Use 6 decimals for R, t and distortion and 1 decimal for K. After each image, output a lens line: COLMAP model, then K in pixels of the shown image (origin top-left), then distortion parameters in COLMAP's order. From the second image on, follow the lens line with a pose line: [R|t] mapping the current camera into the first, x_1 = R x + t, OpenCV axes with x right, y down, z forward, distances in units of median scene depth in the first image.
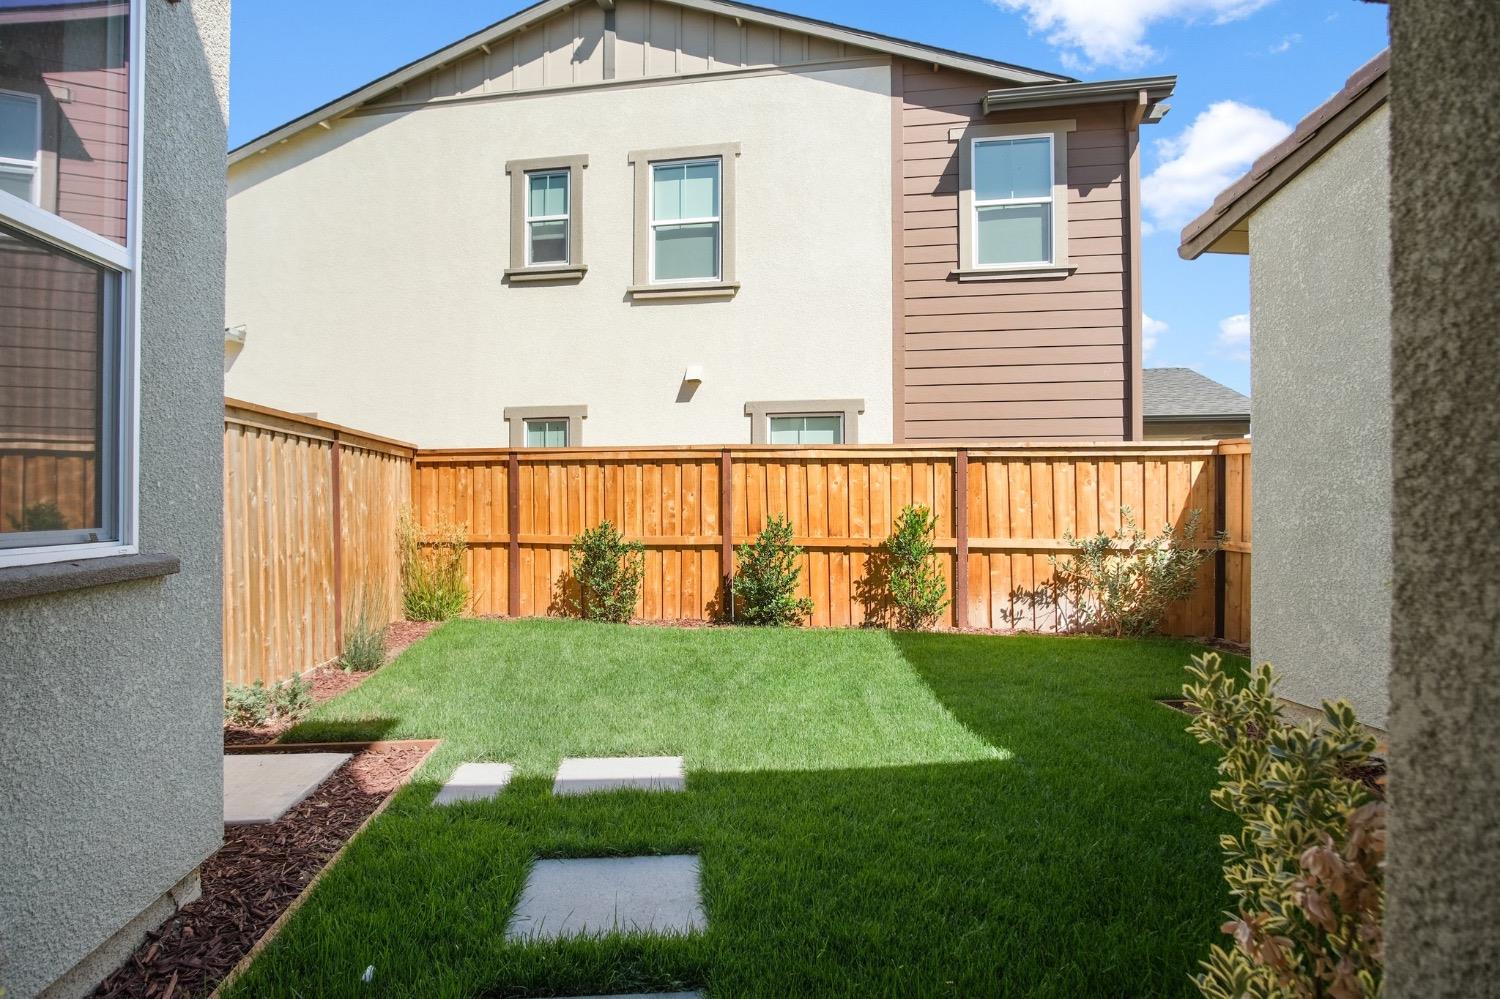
lens RADIAL K [[801.9, 0, 759.9], [0, 801.9, 501.8], [0, 0, 1]] dist [-0.031206, 0.009400]
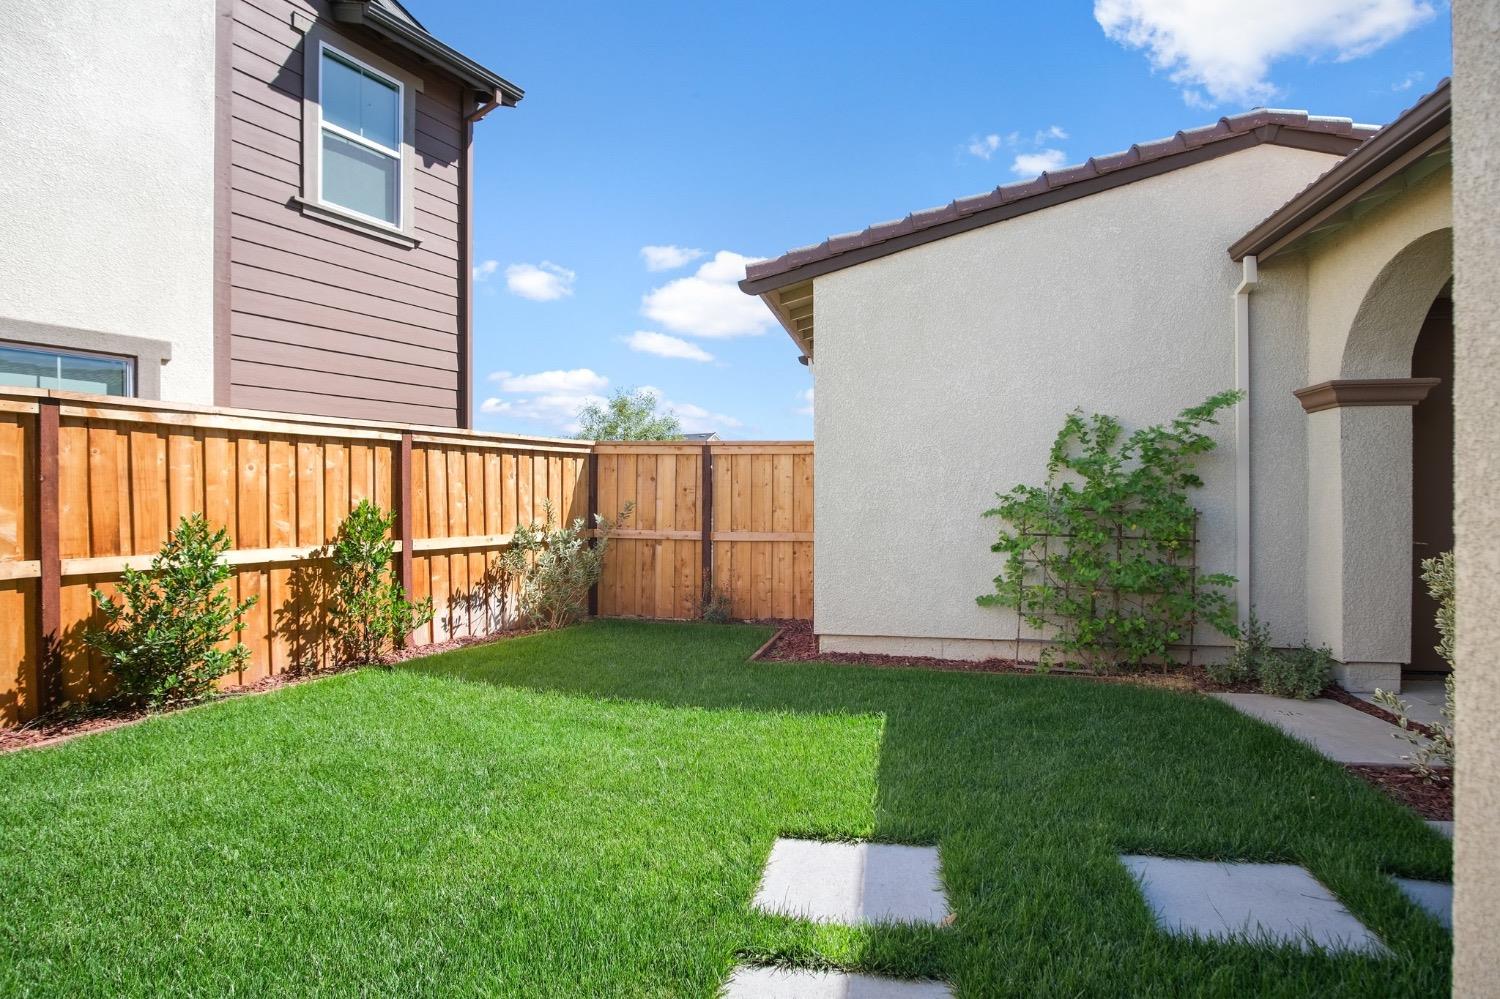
lens RADIAL K [[801.9, 0, 753.8], [0, 801.9, 499.6], [0, 0, 1]] dist [-0.031206, 0.009400]
pose [[0.311004, -0.006384, 0.950387, -0.404209], [0.004294, 0.999977, 0.005312, 0.001234], [-0.950399, 0.002429, 0.311024, 0.393079]]
